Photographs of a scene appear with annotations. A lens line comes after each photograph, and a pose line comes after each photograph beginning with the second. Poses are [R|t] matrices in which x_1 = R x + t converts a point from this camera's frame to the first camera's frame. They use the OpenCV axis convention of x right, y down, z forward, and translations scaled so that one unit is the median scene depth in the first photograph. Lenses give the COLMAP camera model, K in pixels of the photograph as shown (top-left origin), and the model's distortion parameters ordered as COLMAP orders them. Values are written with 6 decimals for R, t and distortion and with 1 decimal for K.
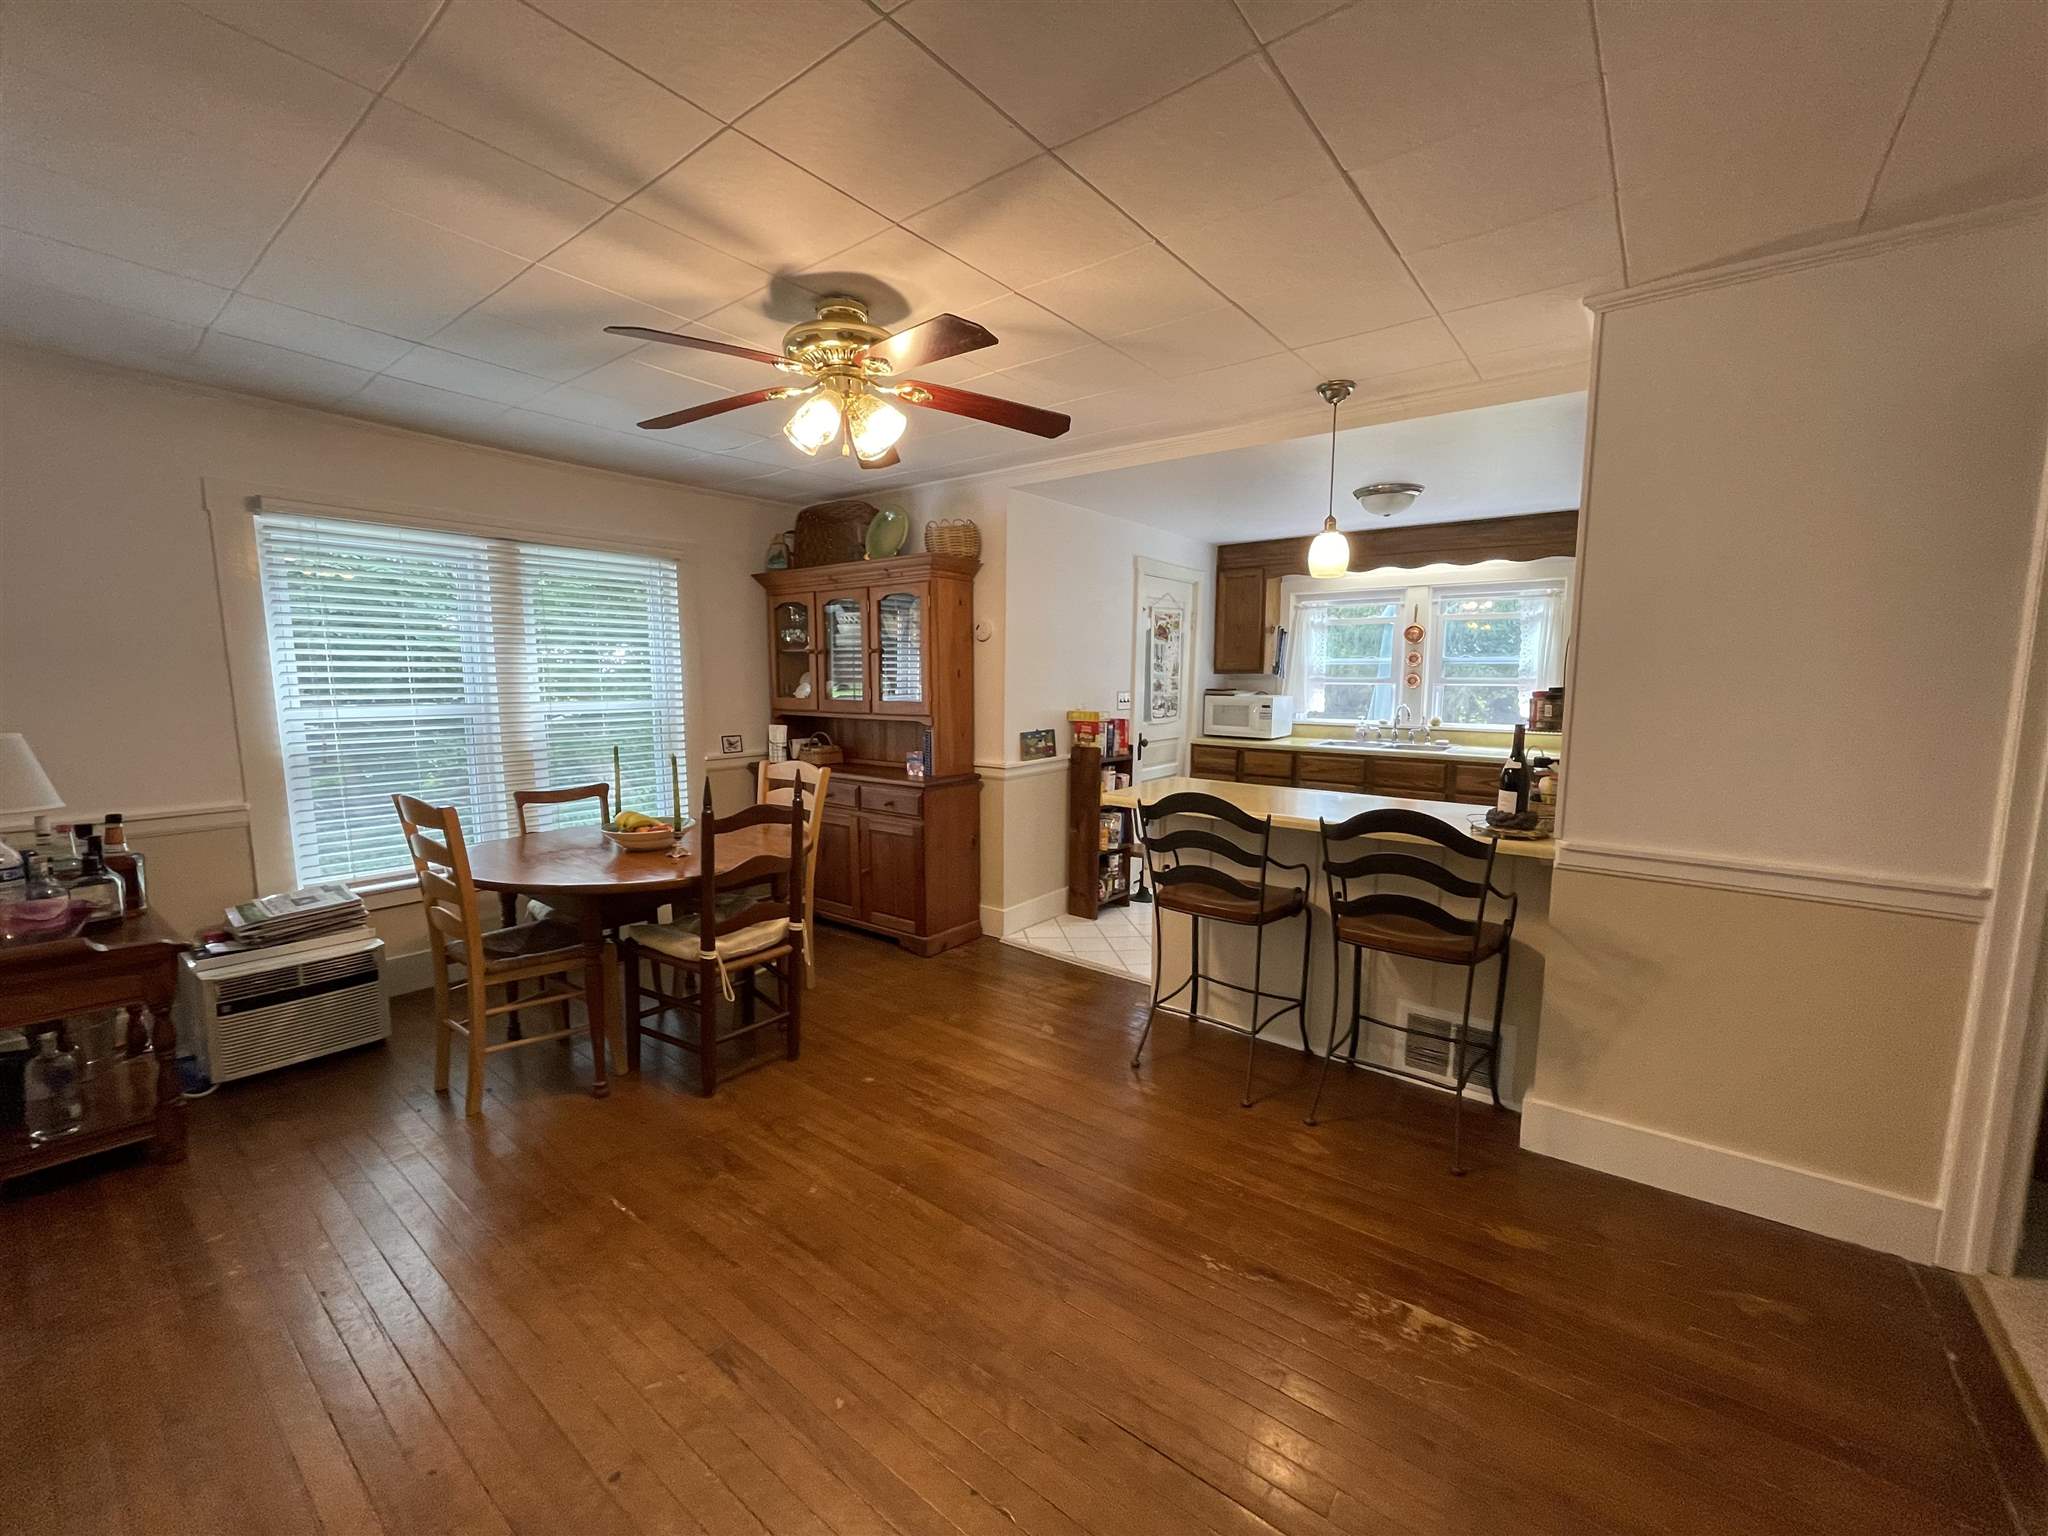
lens RADIAL K [[826.4, 0, 1013.9], [0, 826.4, 776.5], [0, 0, 1]] dist [-0.007233, 0.001758]
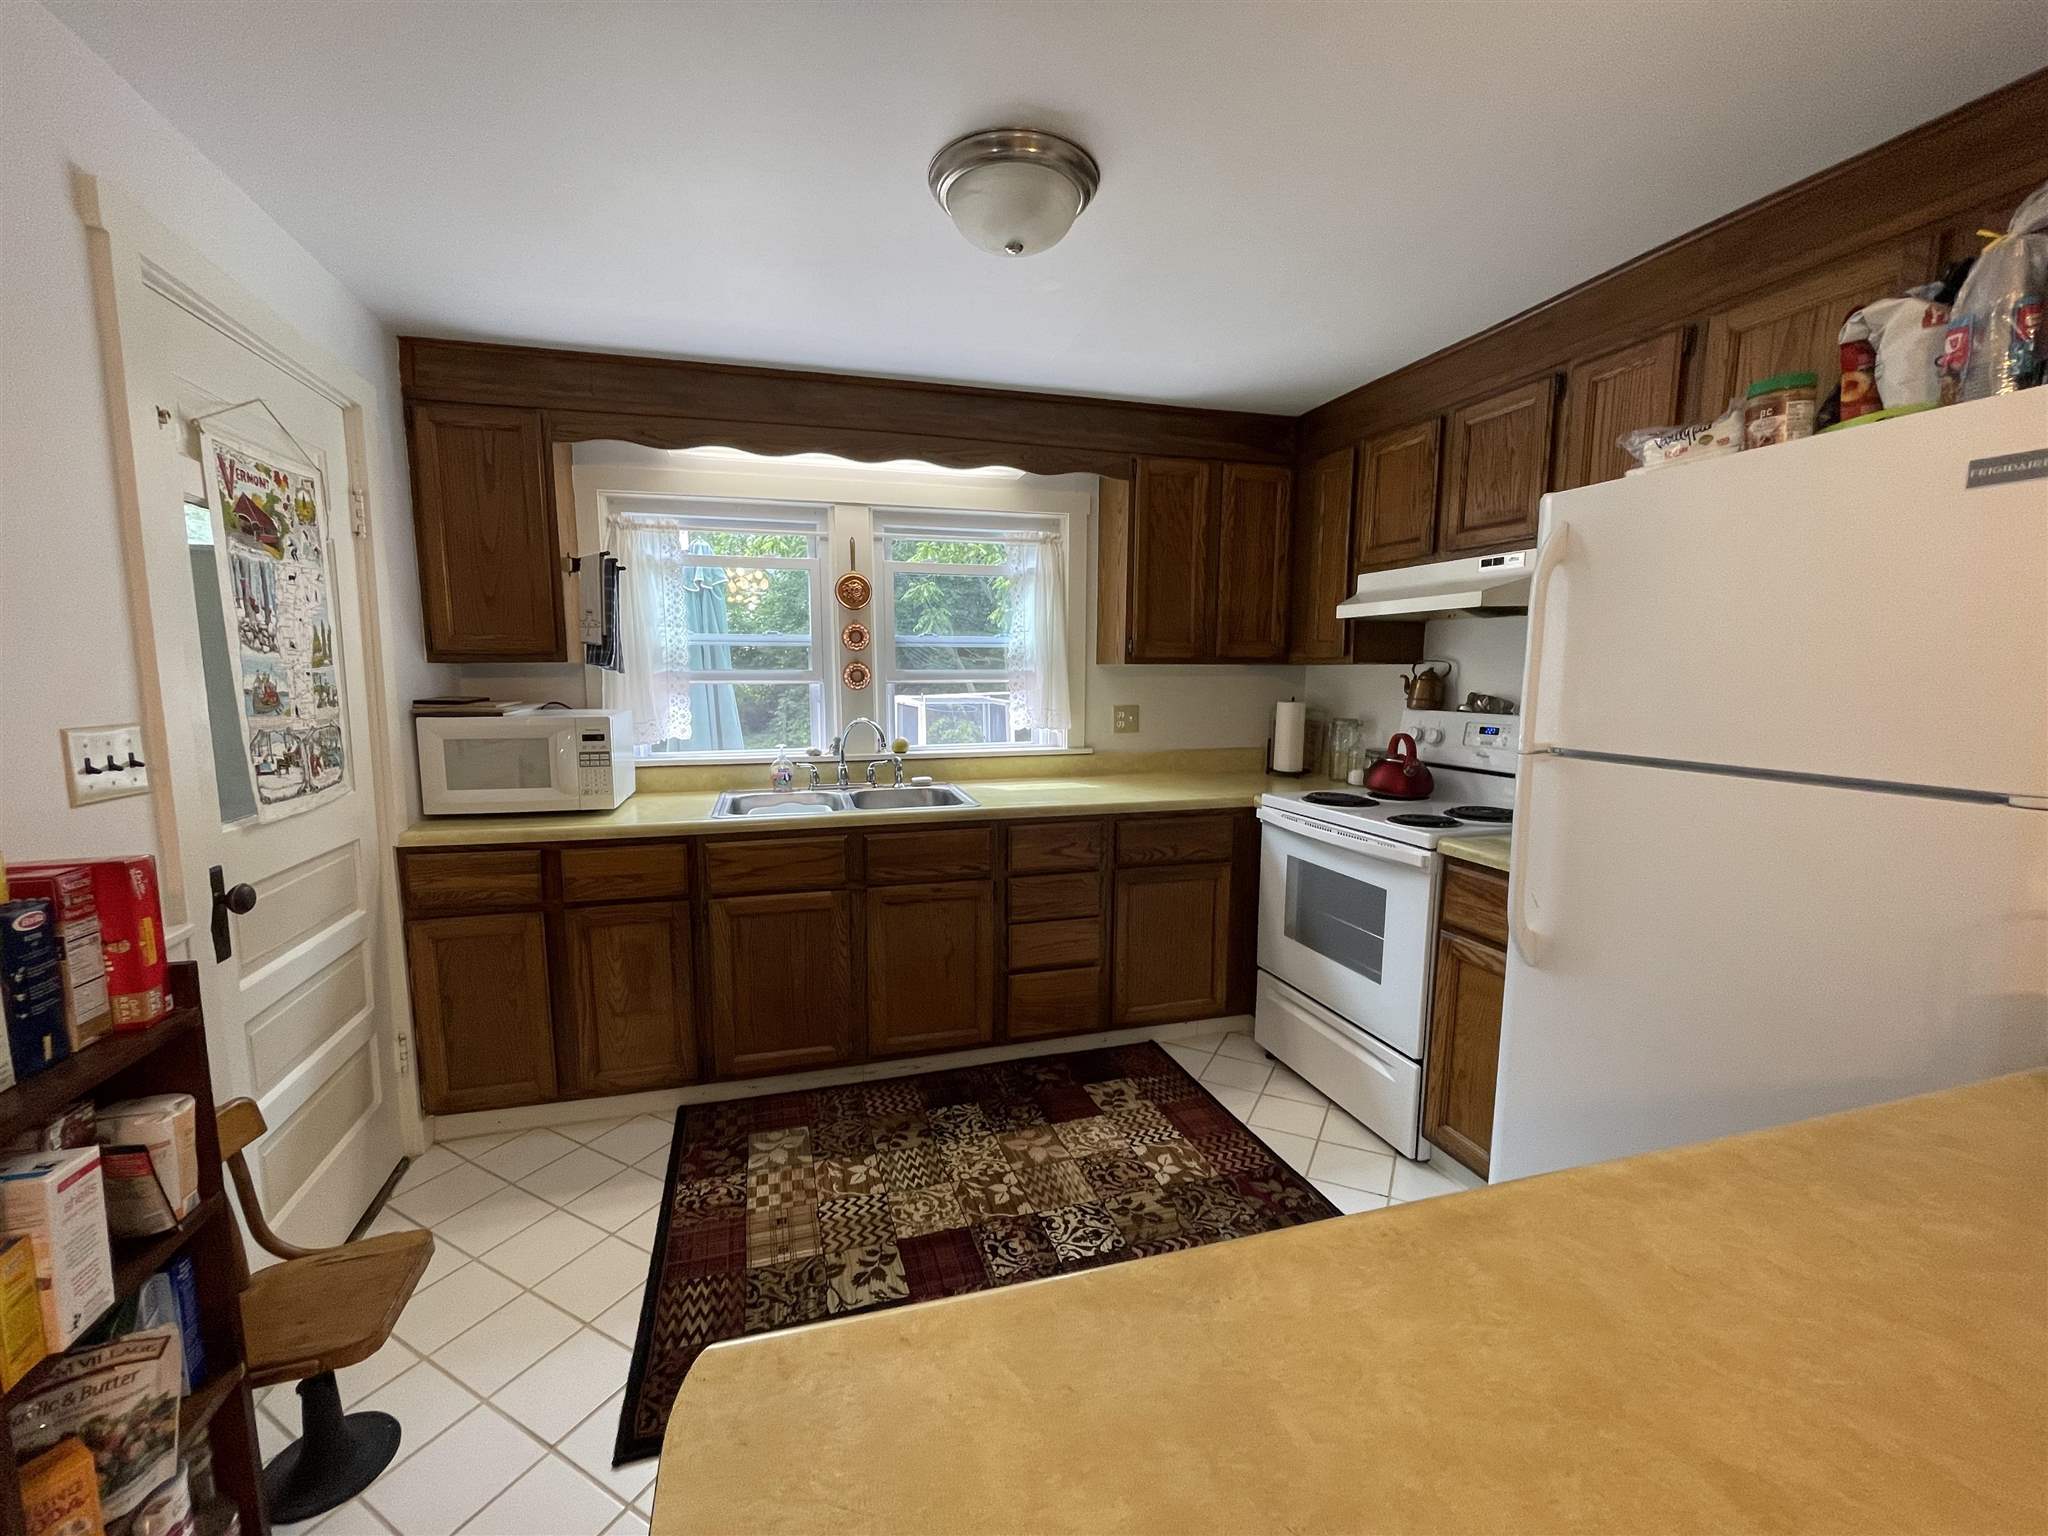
lens RADIAL K [[826.4, 0, 1014.0], [0, 826.4, 777.6], [0, 0, 1]] dist [-0.007233, 0.001758]
pose [[0.579197, -0.107047, 0.808129, 0.092427], [0.103154, 0.992996, 0.057603, -0.074823], [-0.808635, 0.049998, 0.586183, 0.645370]]
